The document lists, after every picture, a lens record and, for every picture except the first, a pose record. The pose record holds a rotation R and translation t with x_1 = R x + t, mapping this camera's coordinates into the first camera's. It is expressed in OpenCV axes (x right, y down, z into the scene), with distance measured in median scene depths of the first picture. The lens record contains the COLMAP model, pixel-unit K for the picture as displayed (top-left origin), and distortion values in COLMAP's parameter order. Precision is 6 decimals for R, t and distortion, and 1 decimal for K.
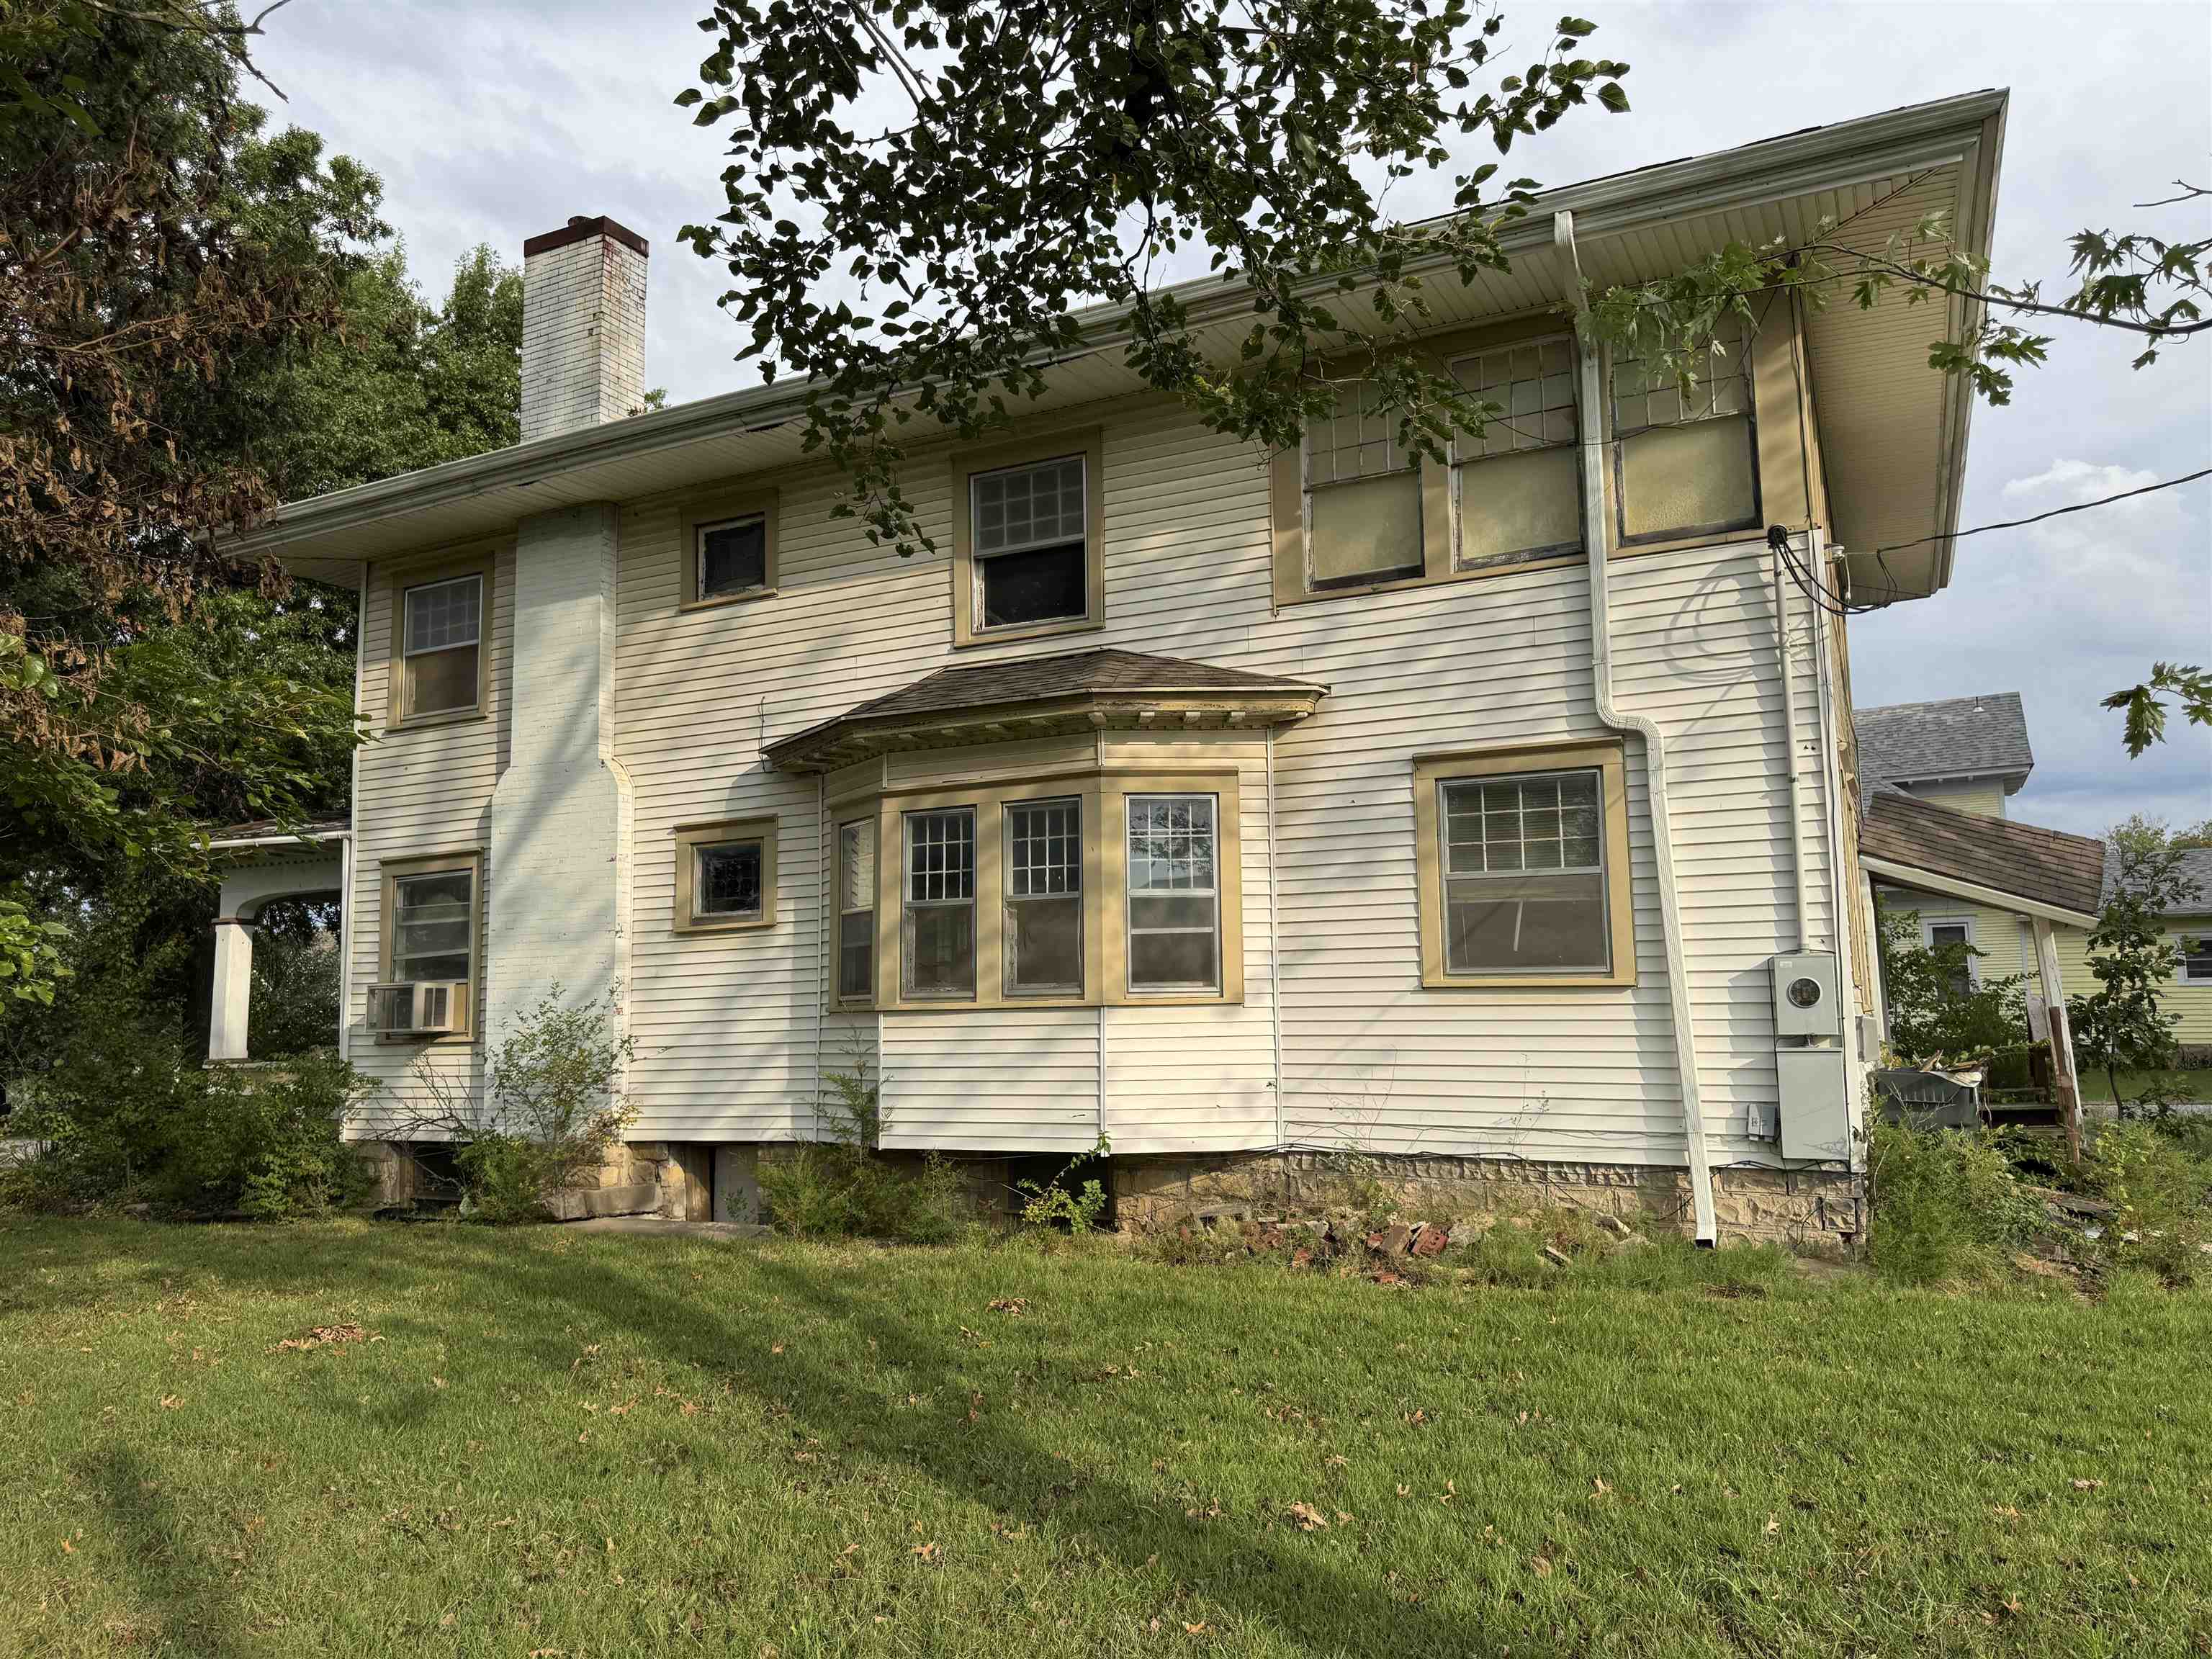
lens RADIAL K [[1552.7, 0, 1106.0], [0, 1552.7, 829.5], [0, 0, 1]] dist [0.154798, -0.289732]
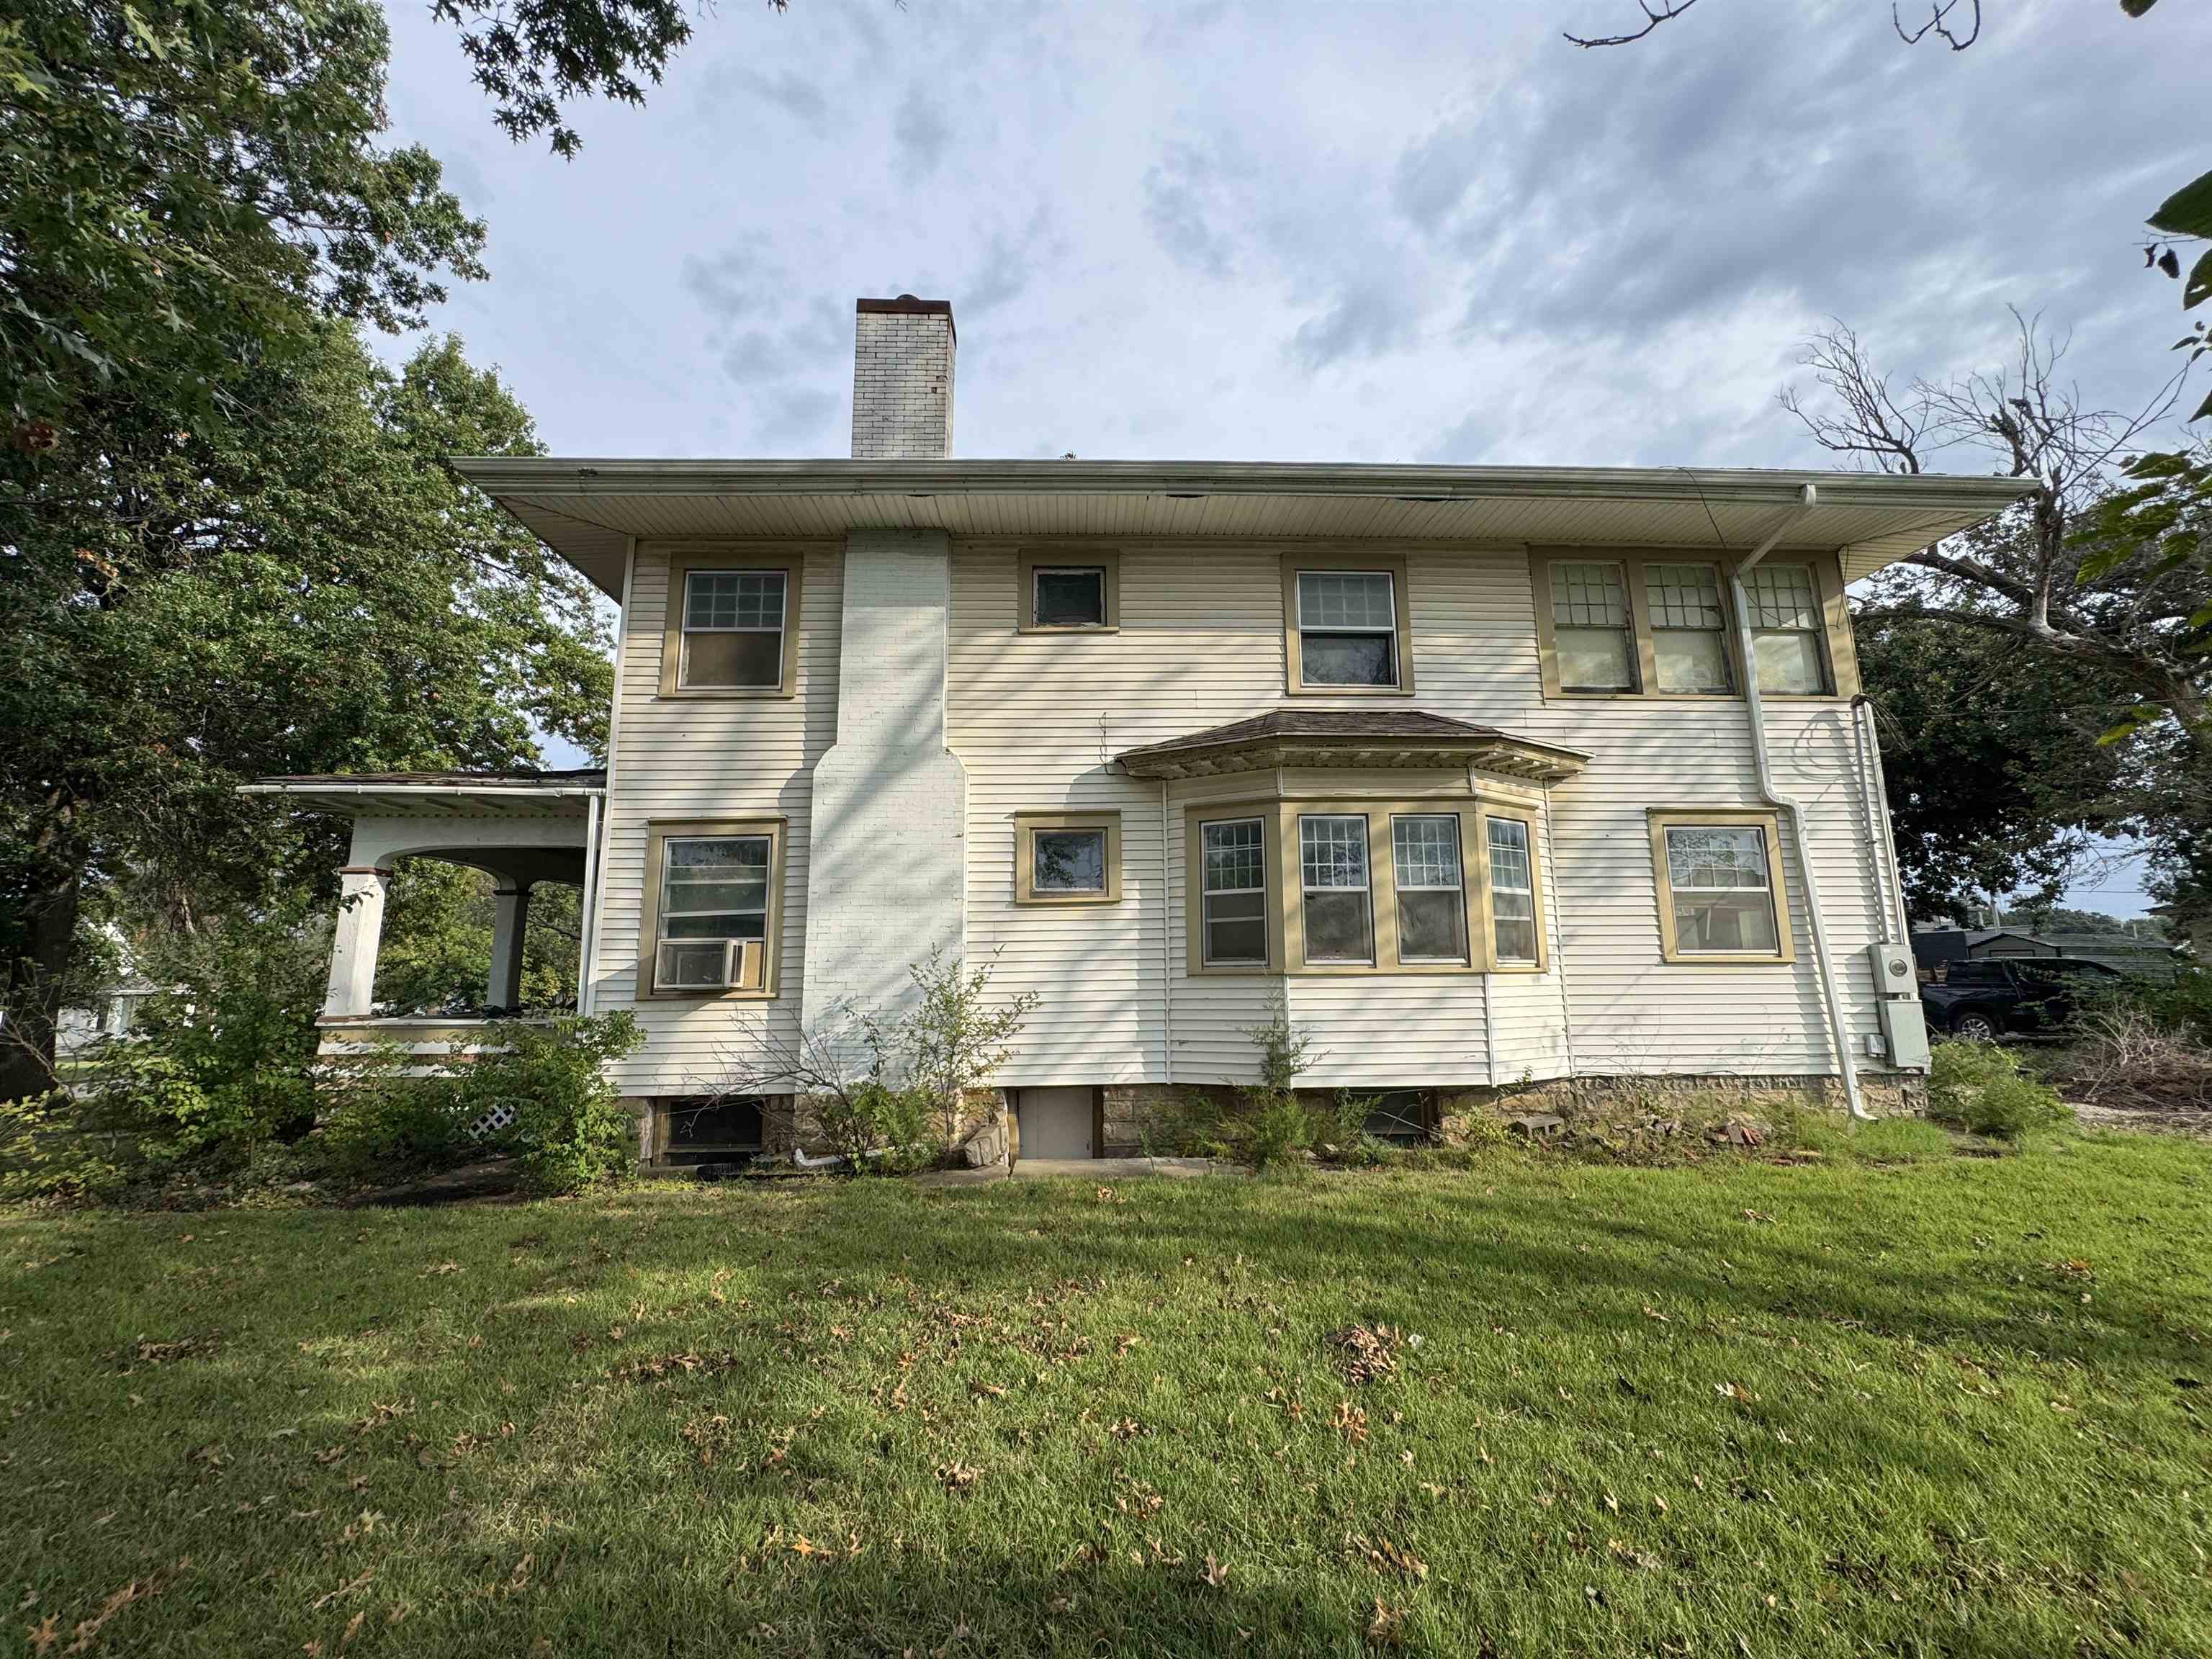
lens RADIAL K [[883.6, 0, 1105.4], [0, 883.6, 828.4], [0, 0, 1]] dist [-0.003929, 0.000457]
pose [[0.875742, 0.090909, 0.474142, -0.604492], [-0.063988, 0.995303, -0.072646, 0.061407], [-0.478520, 0.033280, 0.877446, 0.454327]]
